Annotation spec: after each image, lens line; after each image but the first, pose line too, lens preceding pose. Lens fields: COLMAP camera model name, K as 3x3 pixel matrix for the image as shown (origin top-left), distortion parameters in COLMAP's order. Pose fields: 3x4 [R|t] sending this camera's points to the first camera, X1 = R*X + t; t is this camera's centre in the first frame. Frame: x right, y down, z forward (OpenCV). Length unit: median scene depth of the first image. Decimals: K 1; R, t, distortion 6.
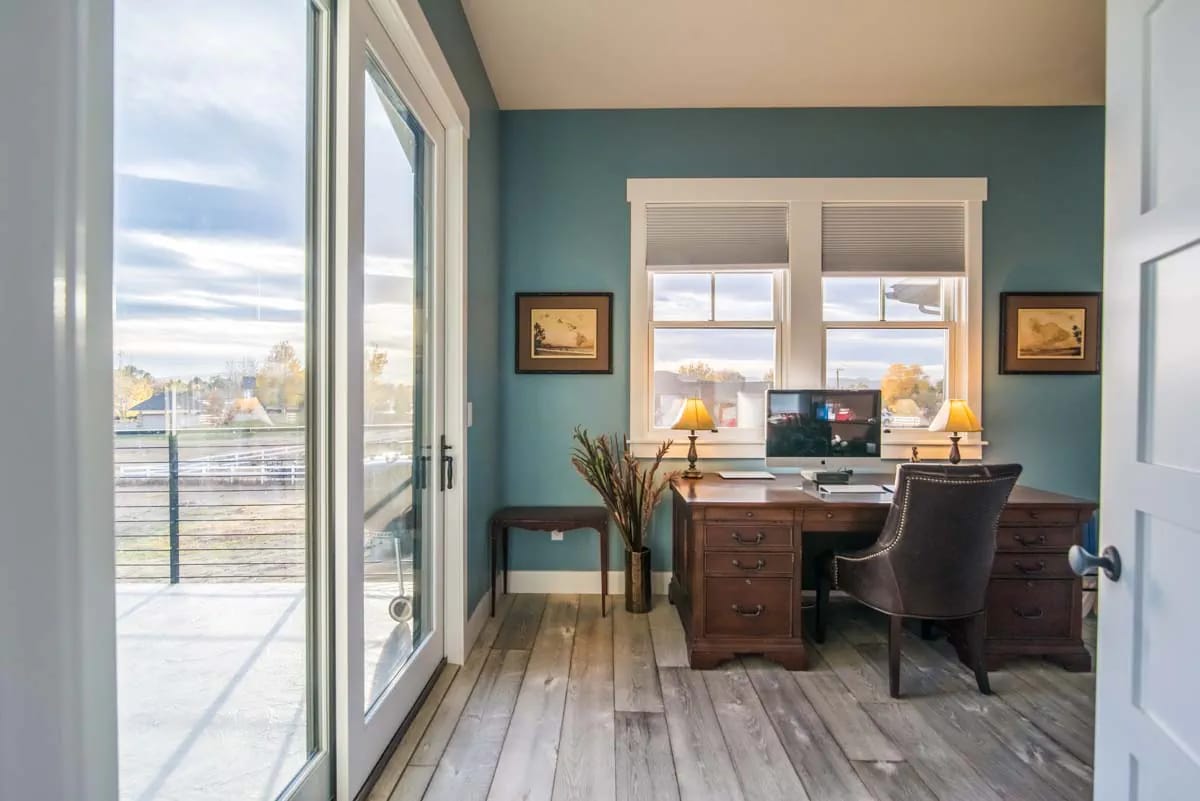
lens RADIAL K [[541.8, 0, 603.7], [0, 541.8, 400.5], [0, 0, 1]] dist [0.004914, 0.000744]
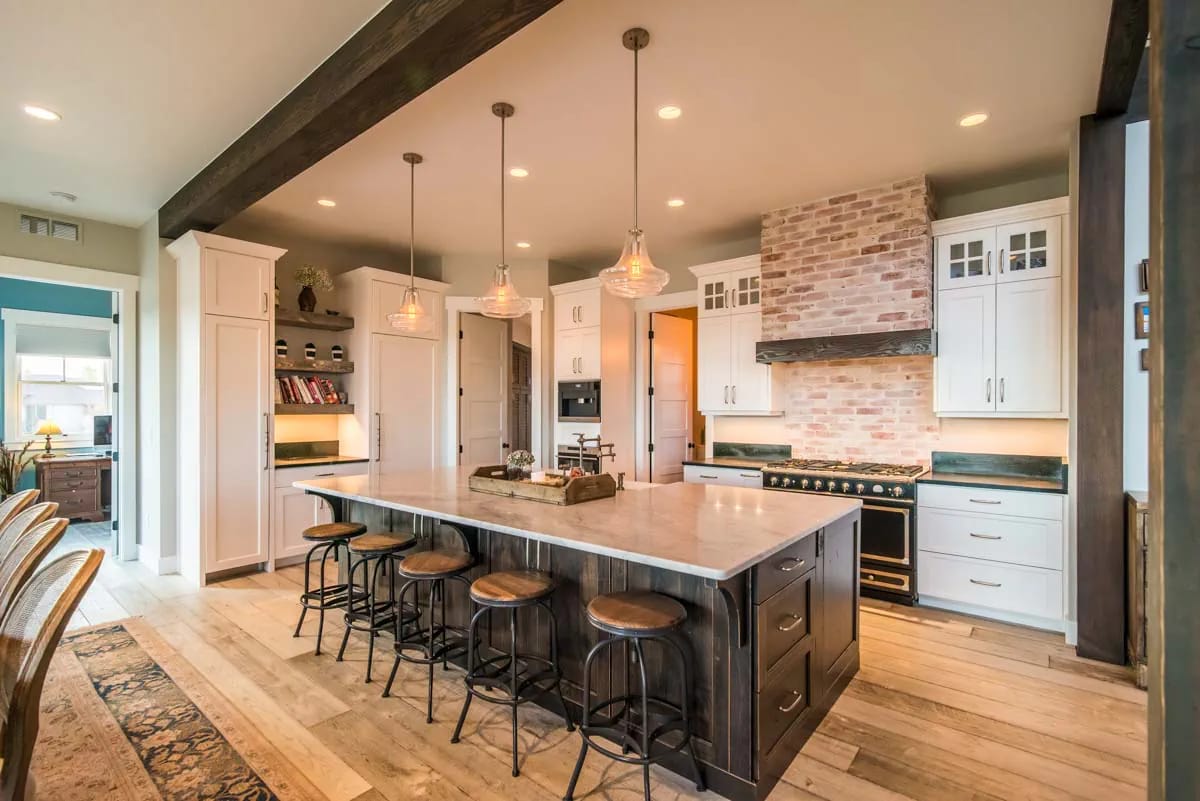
lens RADIAL K [[541.8, 0, 604.3], [0, 541.8, 410.8], [0, 0, 1]] dist [0.004914, 0.000744]
pose [[0.621669, -0.008986, 0.783228, -0.156030], [0.010880, 0.999937, 0.002836, -0.024926], [-0.783204, 0.006759, 0.621728, -2.079099]]
